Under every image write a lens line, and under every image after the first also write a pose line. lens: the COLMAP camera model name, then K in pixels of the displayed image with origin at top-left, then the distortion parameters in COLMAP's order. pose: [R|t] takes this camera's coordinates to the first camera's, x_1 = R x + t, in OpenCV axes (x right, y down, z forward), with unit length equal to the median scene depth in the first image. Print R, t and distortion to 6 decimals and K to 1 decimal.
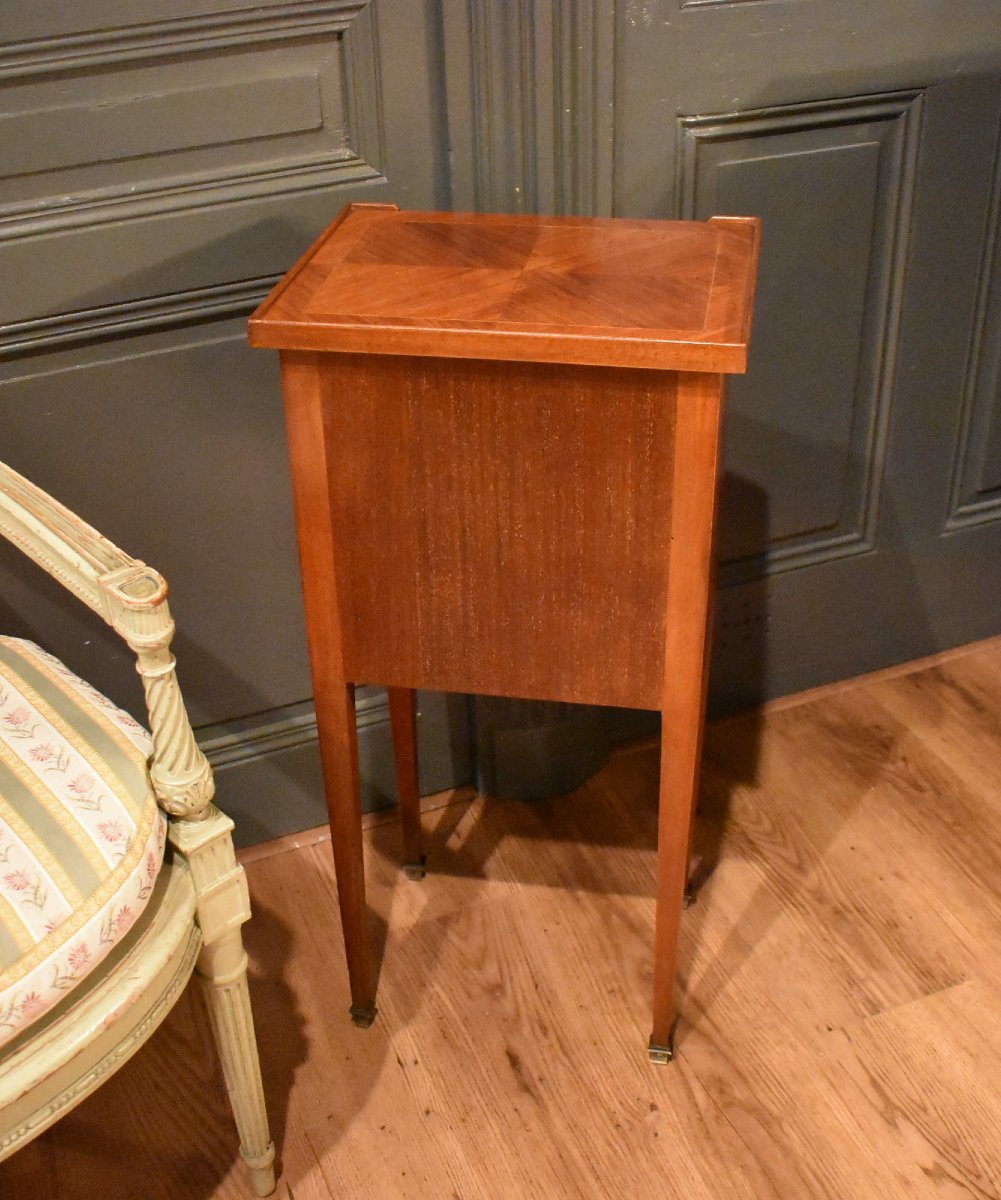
lens RADIAL K [[1535.2, 0, 474.6], [0, 1535.2, 595.3], [0, 0, 1]] dist [-0.086566, 0.000000]
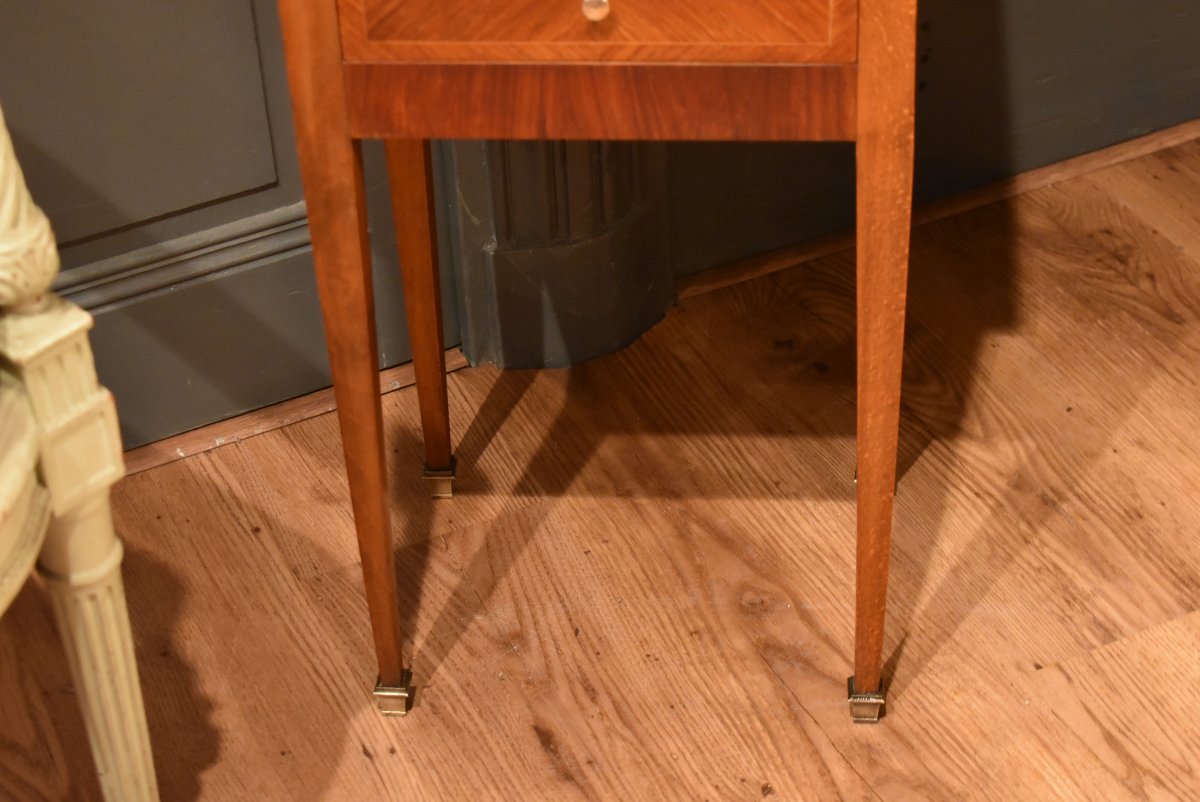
lens RADIAL K [[2719.6, 0, 618.4], [0, 2719.6, 395.4], [0, 0, 1]] dist [0.079573, 0.000000]
pose [[0.996928, -0.052386, 0.058233, -0.003076], [0.048229, 0.996335, 0.070637, 0.087935], [-0.061720, -0.067611, 0.995801, -0.132205]]
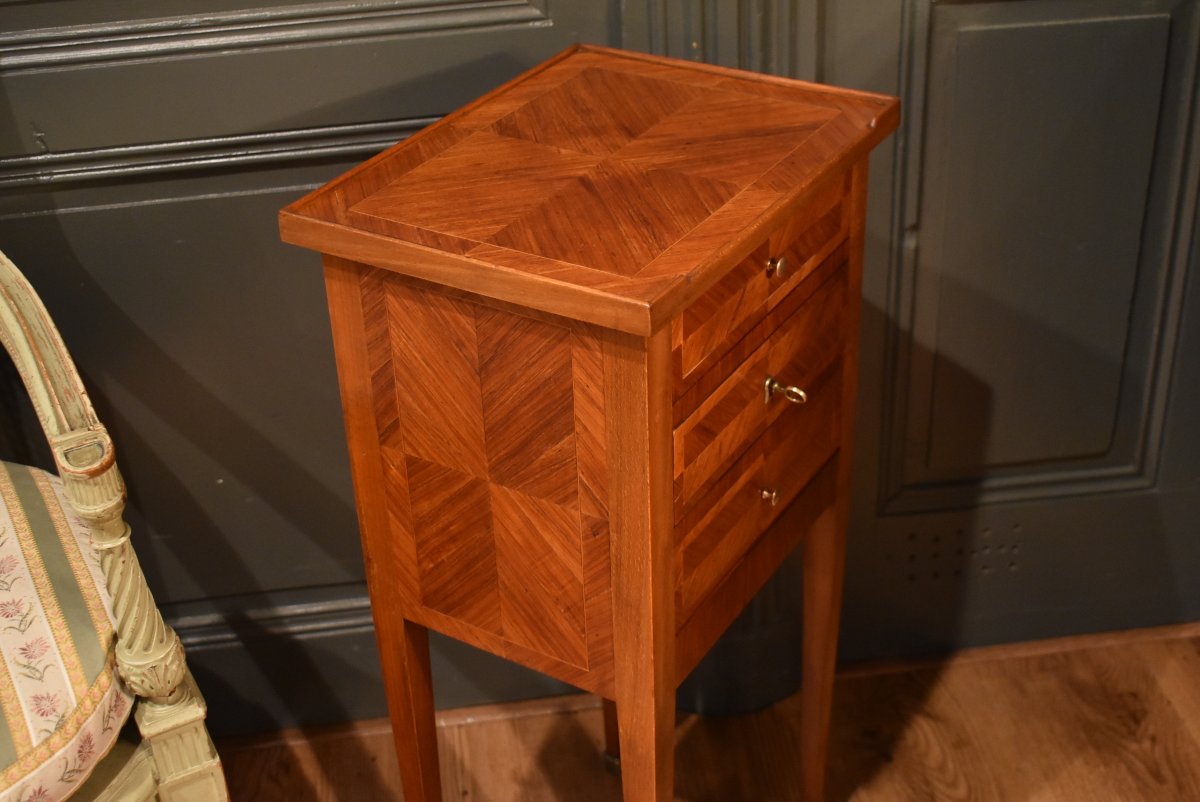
lens RADIAL K [[1628.0, 0, 612.5], [0, 1628.0, 402.4], [0, 0, 1]] dist [-0.042076, 0.000000]
pose [[0.968104, 0.123232, -0.218146, 0.216373], [-0.125446, 0.992093, 0.003725, -0.057256], [0.216880, 0.023759, 0.975909, 0.071769]]
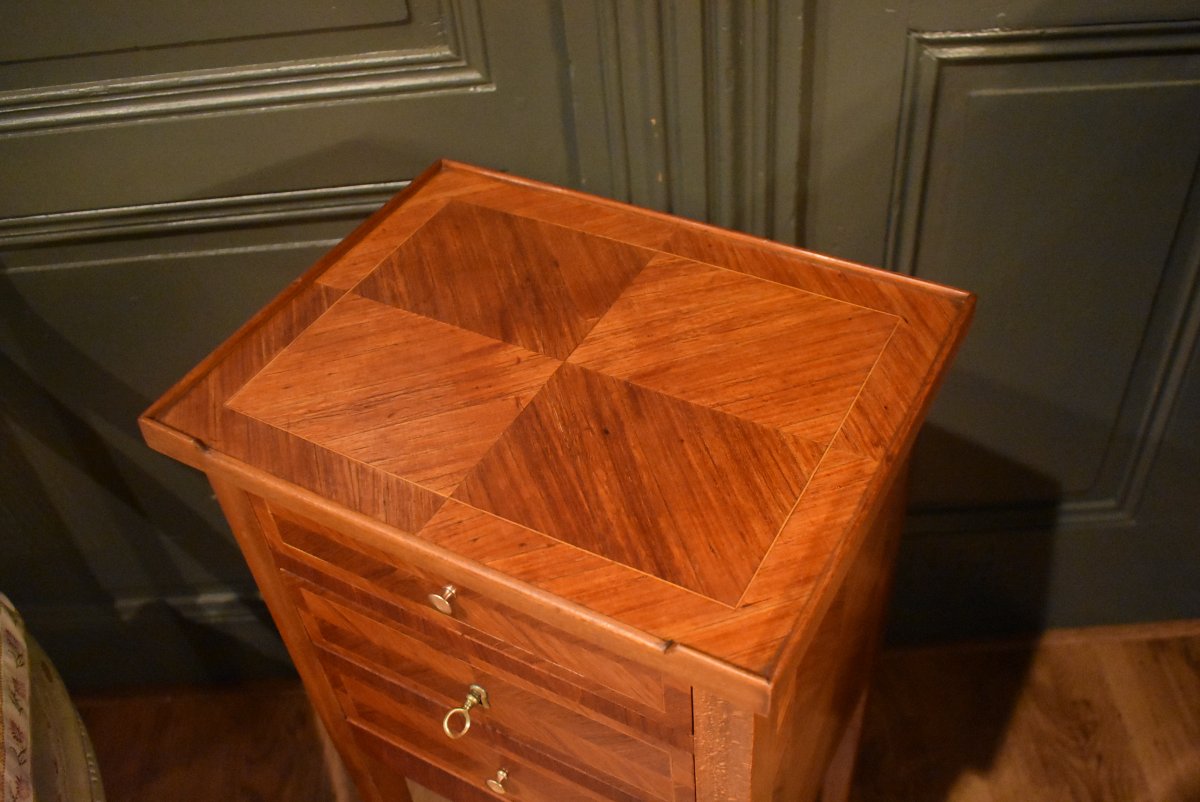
lens RADIAL K [[1148.8, 0, 604.5], [0, 1148.8, 401.2], [0, 0, 1]] dist [-0.078473, 0.000000]
pose [[0.935766, 0.213112, -0.280935, 0.198953], [-0.151673, 0.962499, 0.224924, -0.258707], [0.318334, -0.167866, 0.932998, 0.436317]]
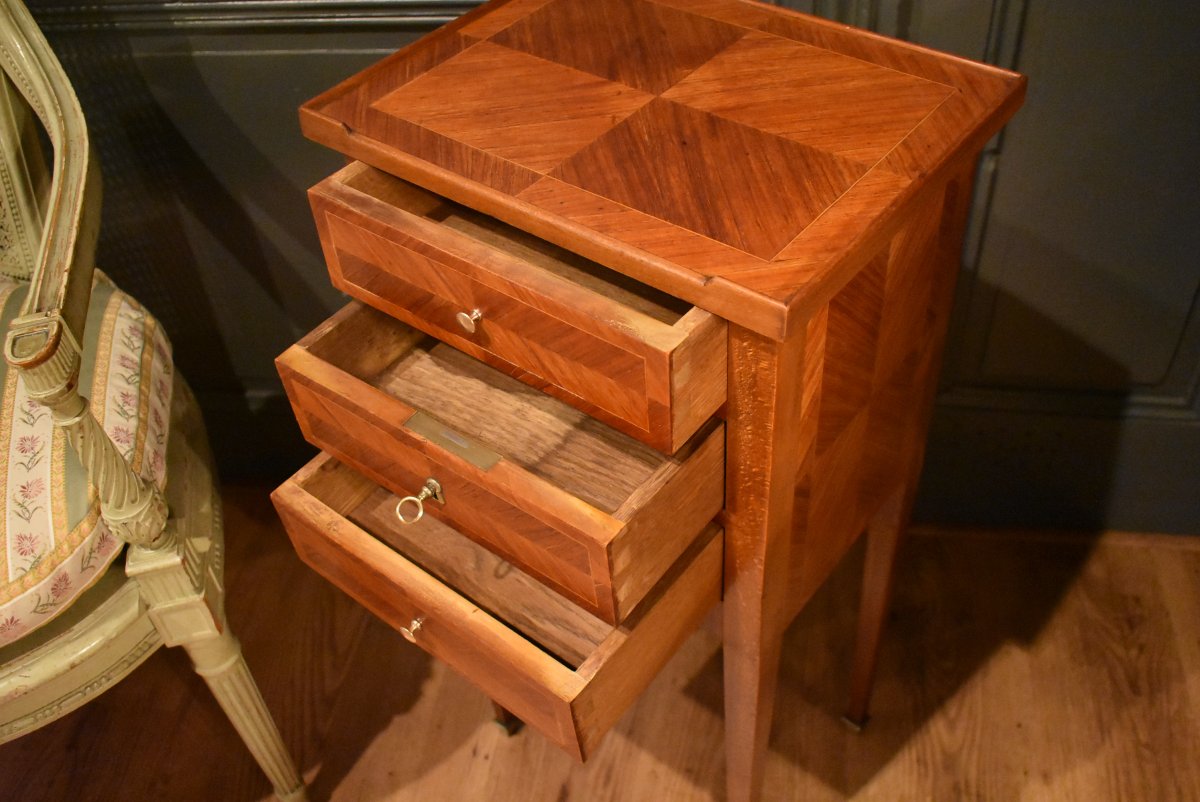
lens RADIAL K [[1148.8, 0, 603.8], [0, 1148.8, 398.9], [0, 0, 1]] dist [-0.078473, 0.000000]
pose [[0.869064, 0.324287, -0.373584, 0.269473], [-0.237600, 0.935989, 0.259751, -0.174071], [0.433905, -0.136977, 0.890485, 0.362977]]
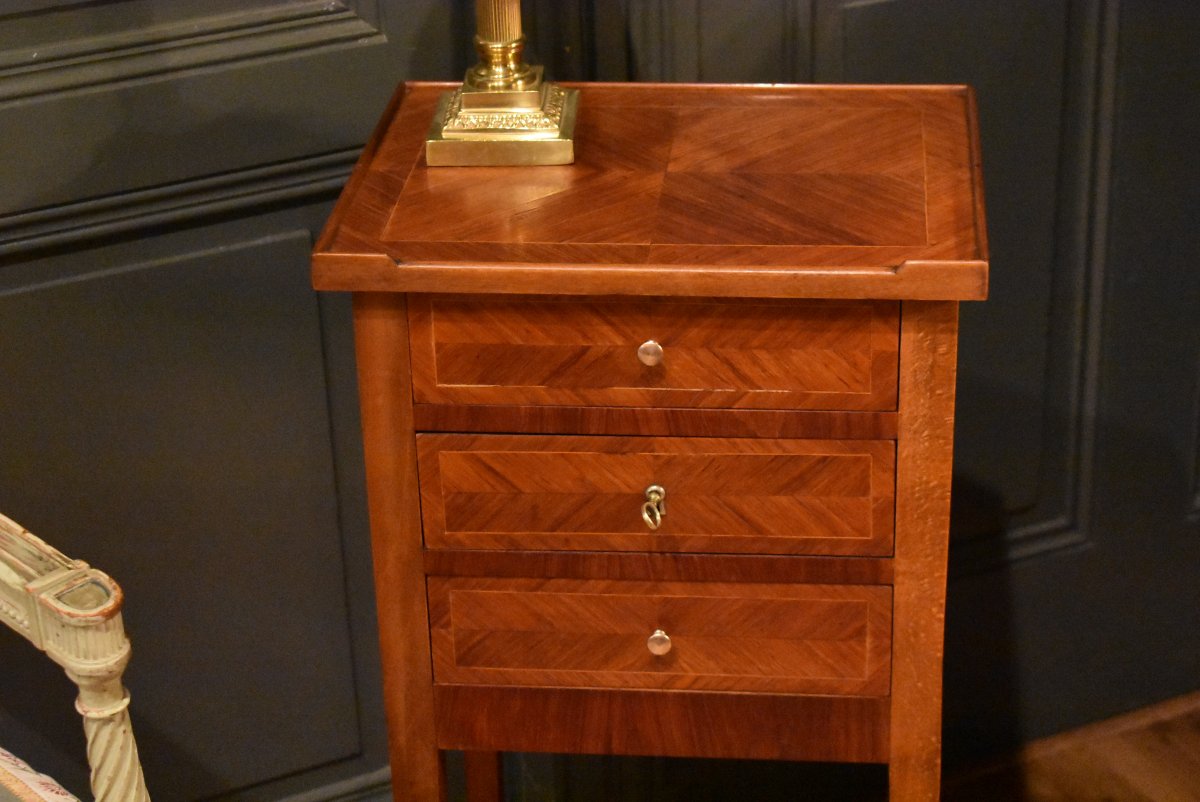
lens RADIAL K [[2504.0, 0, 619.1], [0, 2504.0, 398.0], [0, 0, 1]] dist [0.037711, 0.000000]
pose [[0.998222, -0.022984, 0.054992, -0.016902], [0.028634, 0.994137, -0.104271, 0.024118], [-0.052273, 0.105660, 0.993027, -0.168253]]
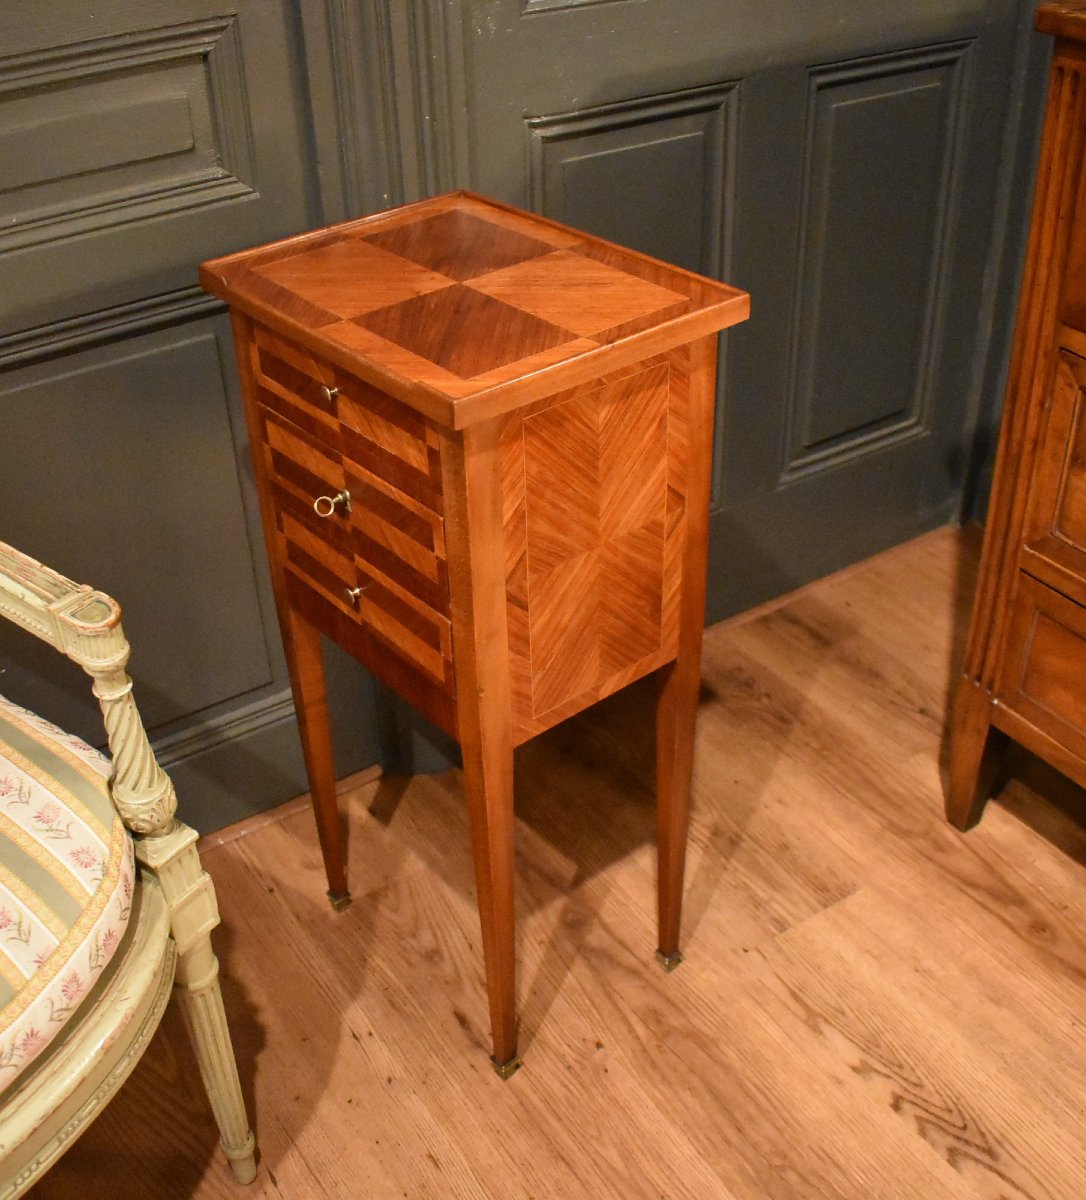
lens RADIAL K [[1391.4, 0, 477.7], [0, 1391.4, 598.6], [0, 0, 1]] dist [-0.092527, 0.000000]
pose [[0.985980, -0.102467, 0.131699, -0.062924], [0.100494, 0.994704, 0.021561, -0.005709], [-0.133211, -0.008024, 0.991055, 0.052811]]
